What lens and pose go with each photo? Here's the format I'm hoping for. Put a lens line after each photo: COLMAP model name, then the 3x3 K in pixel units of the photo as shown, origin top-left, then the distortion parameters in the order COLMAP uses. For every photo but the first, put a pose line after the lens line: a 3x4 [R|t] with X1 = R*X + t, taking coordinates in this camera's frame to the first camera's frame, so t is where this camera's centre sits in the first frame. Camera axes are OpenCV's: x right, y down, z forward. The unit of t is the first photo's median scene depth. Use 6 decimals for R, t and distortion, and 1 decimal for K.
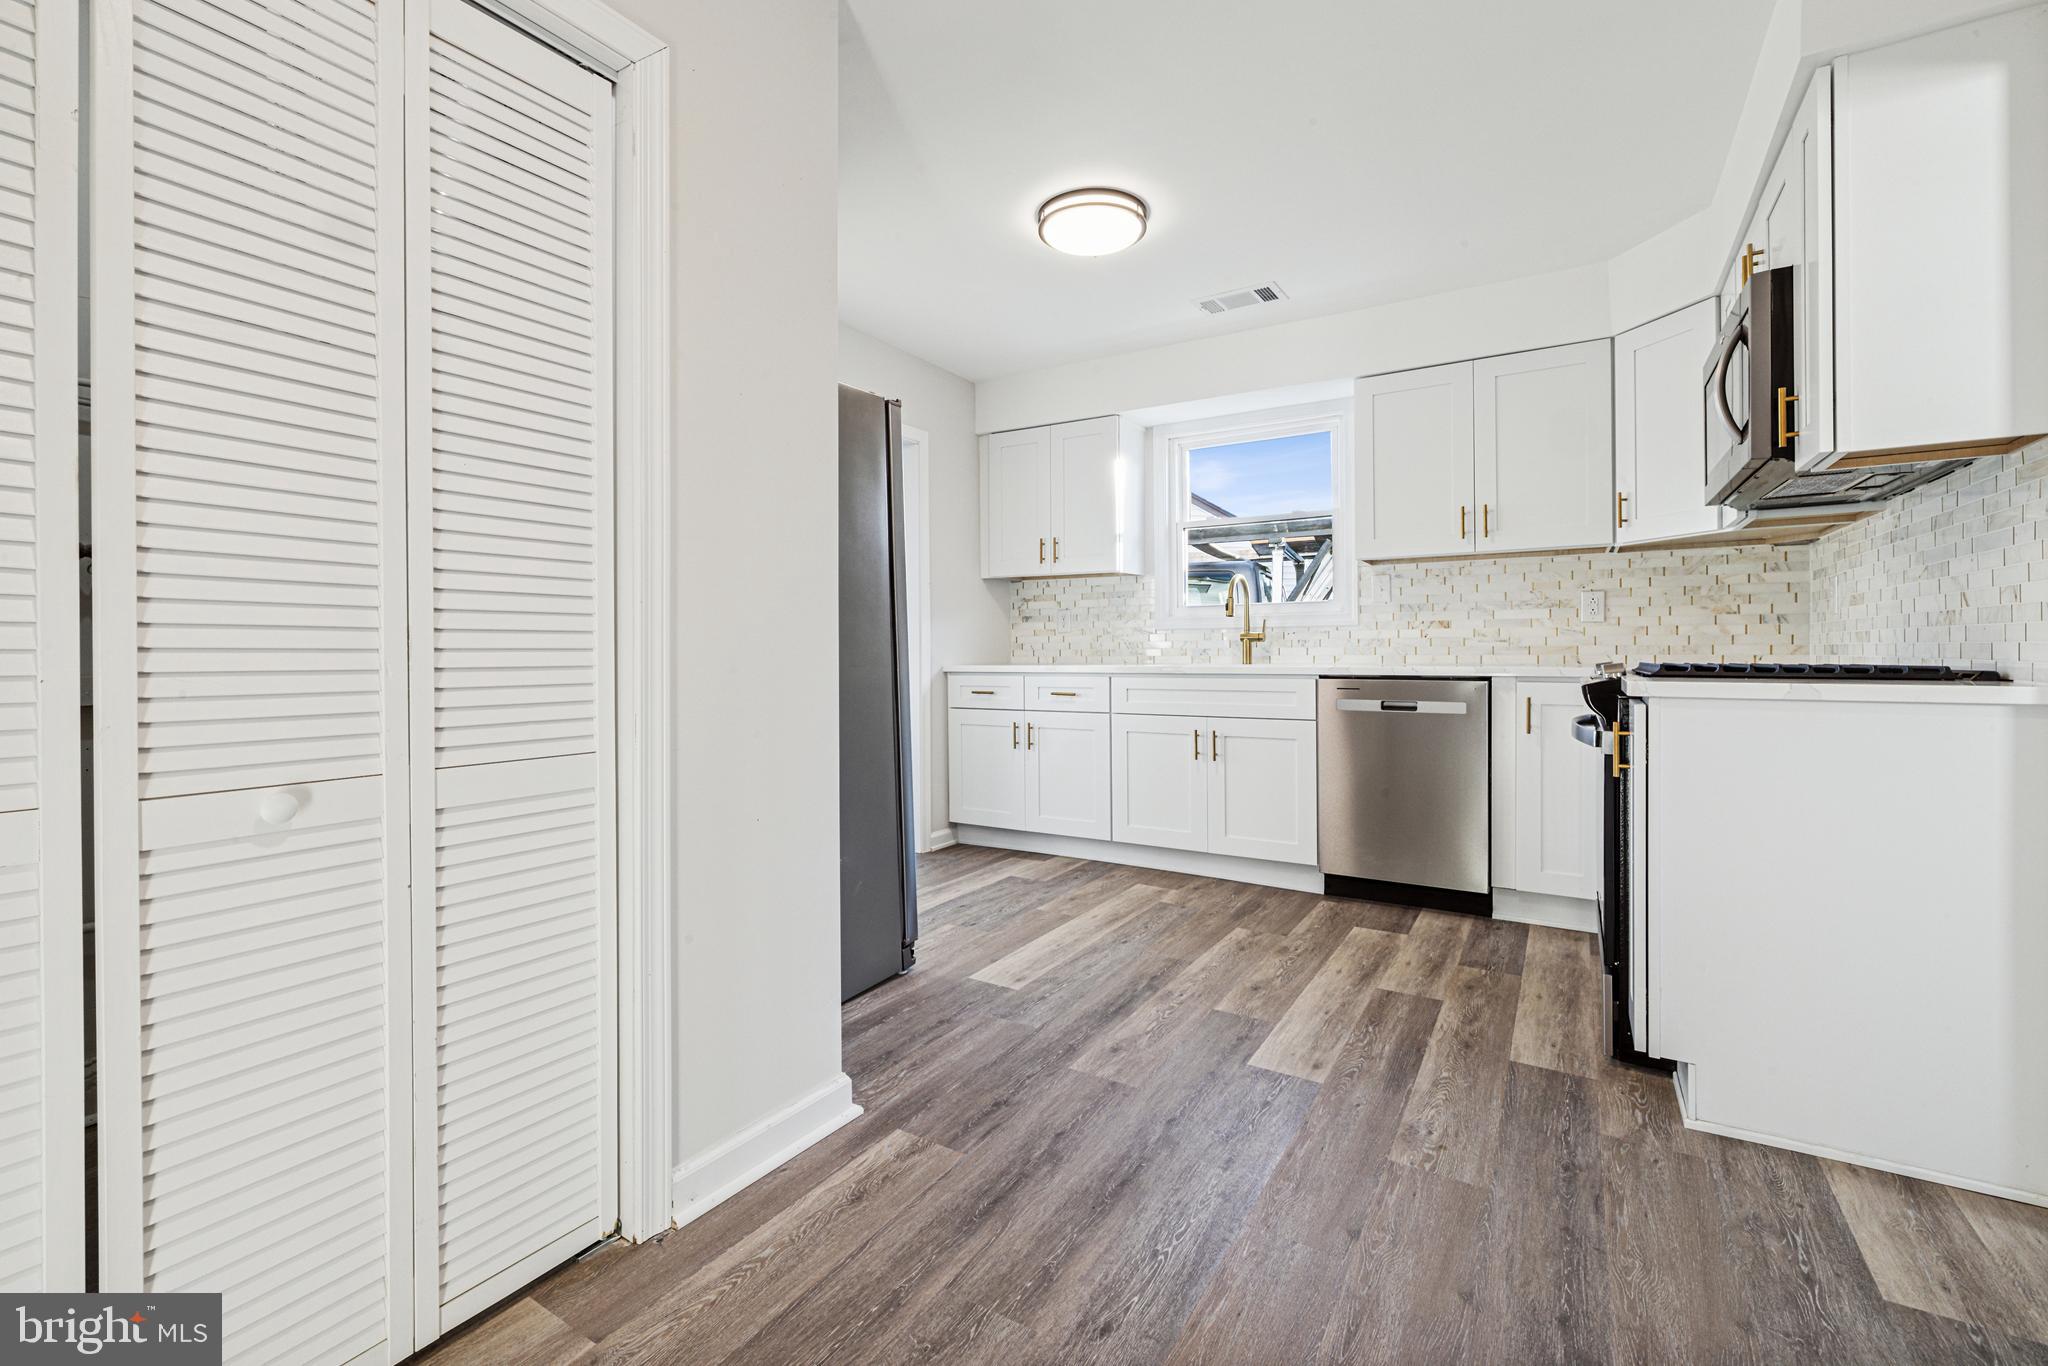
lens RADIAL K [[876.7, 0, 1027.1], [0, 876.7, 654.2], [0, 0, 1]] dist [0.002013, -0.000997]
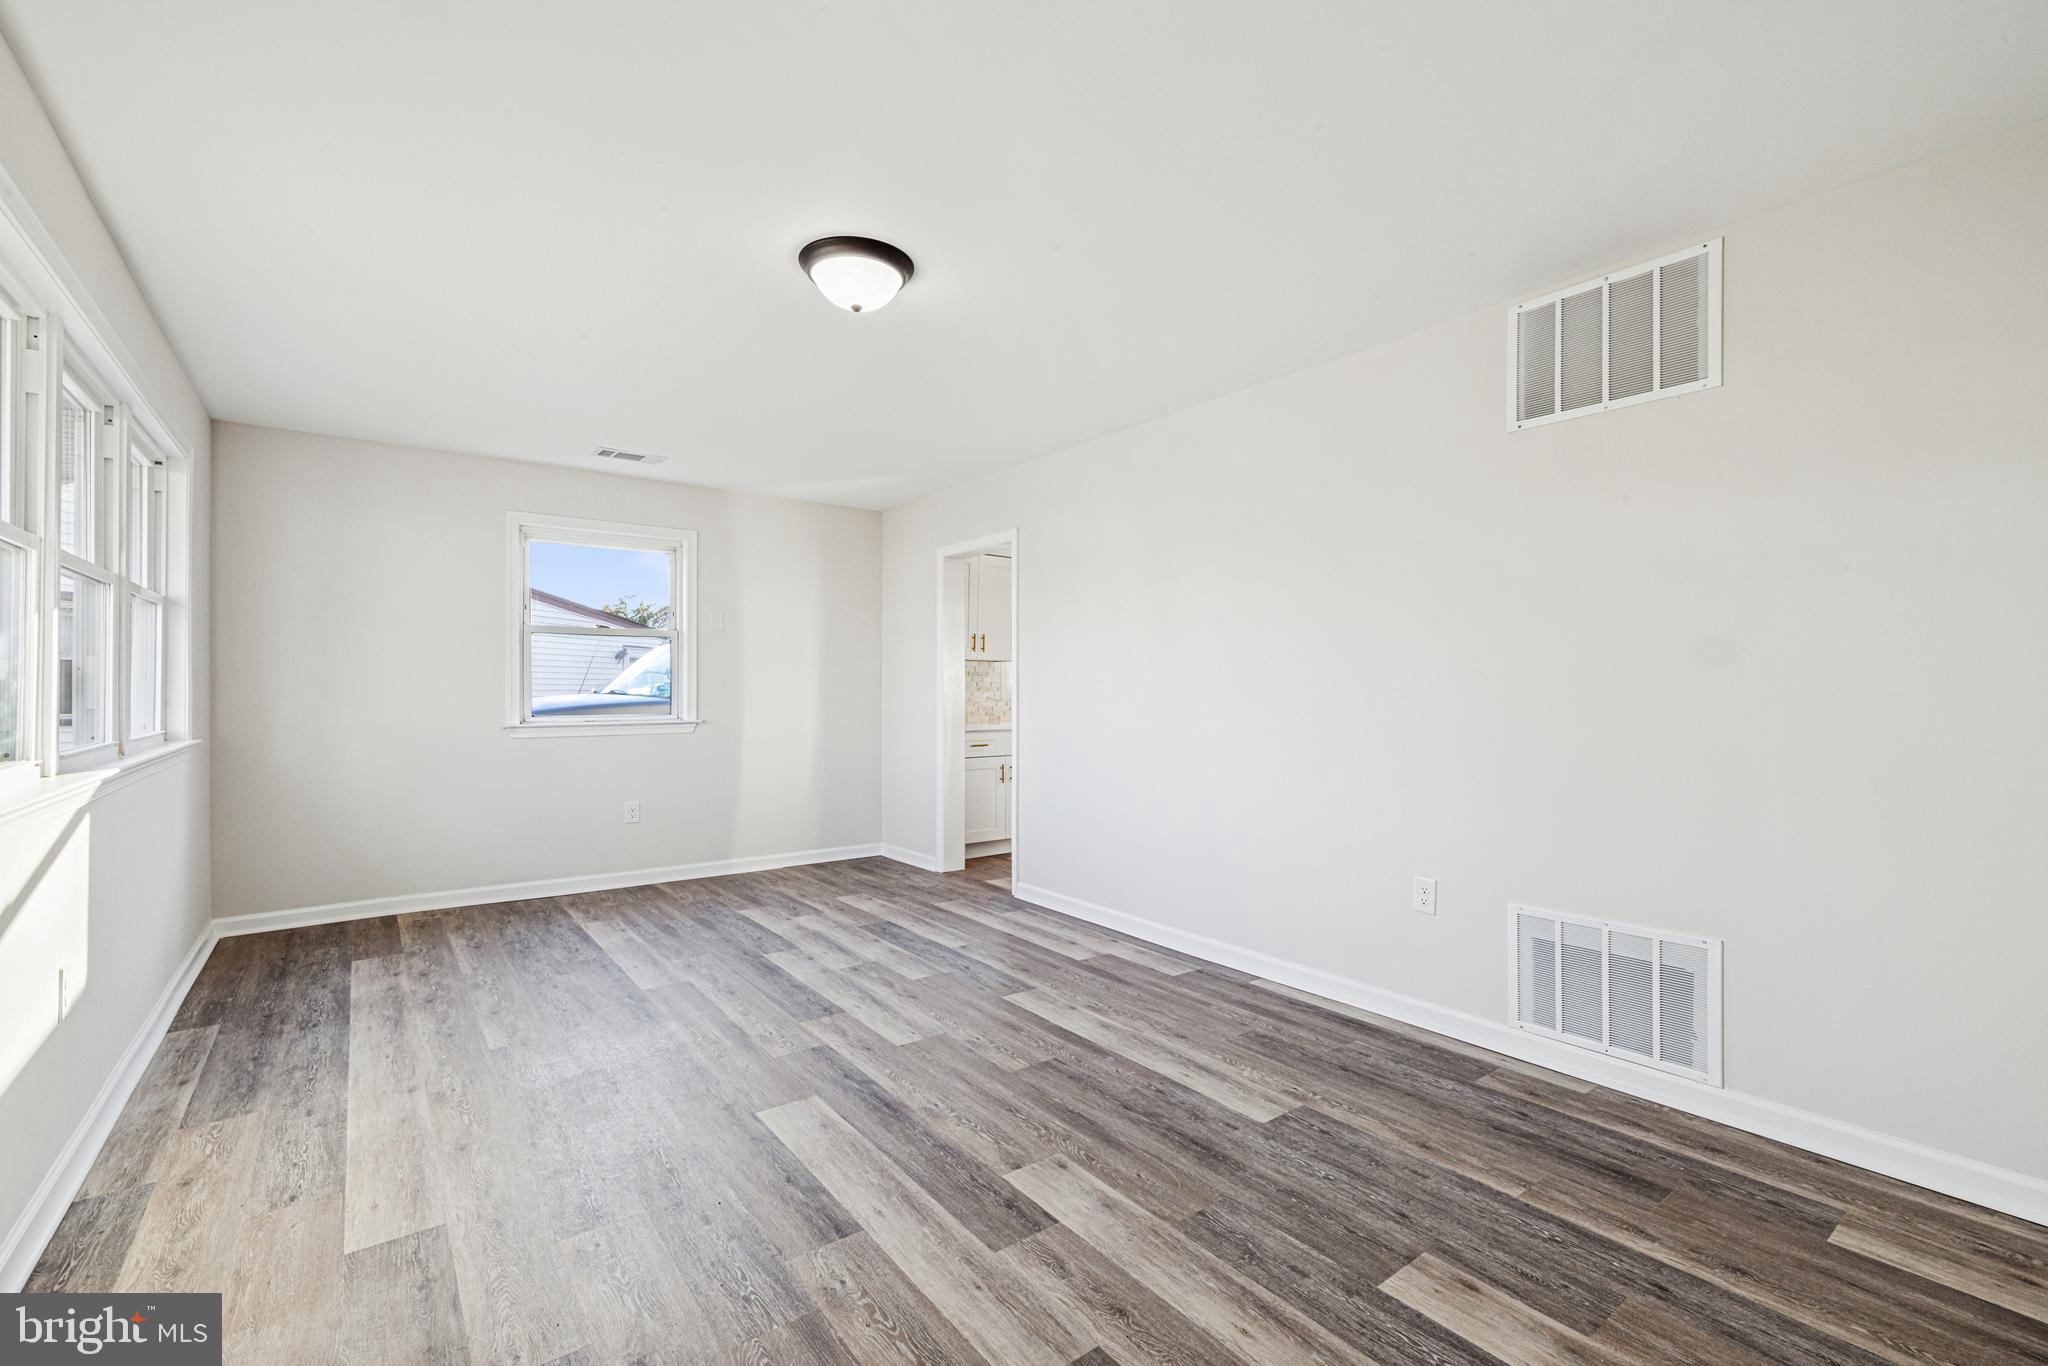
lens RADIAL K [[876.7, 0, 1022.8], [0, 876.7, 679.7], [0, 0, 1]] dist [0.002013, -0.000997]
pose [[0.350335, 0.026337, 0.936254, -2.330668], [0.006421, 0.999514, -0.030520, -0.028440], [-0.936602, 0.016703, 0.349996, 0.820975]]
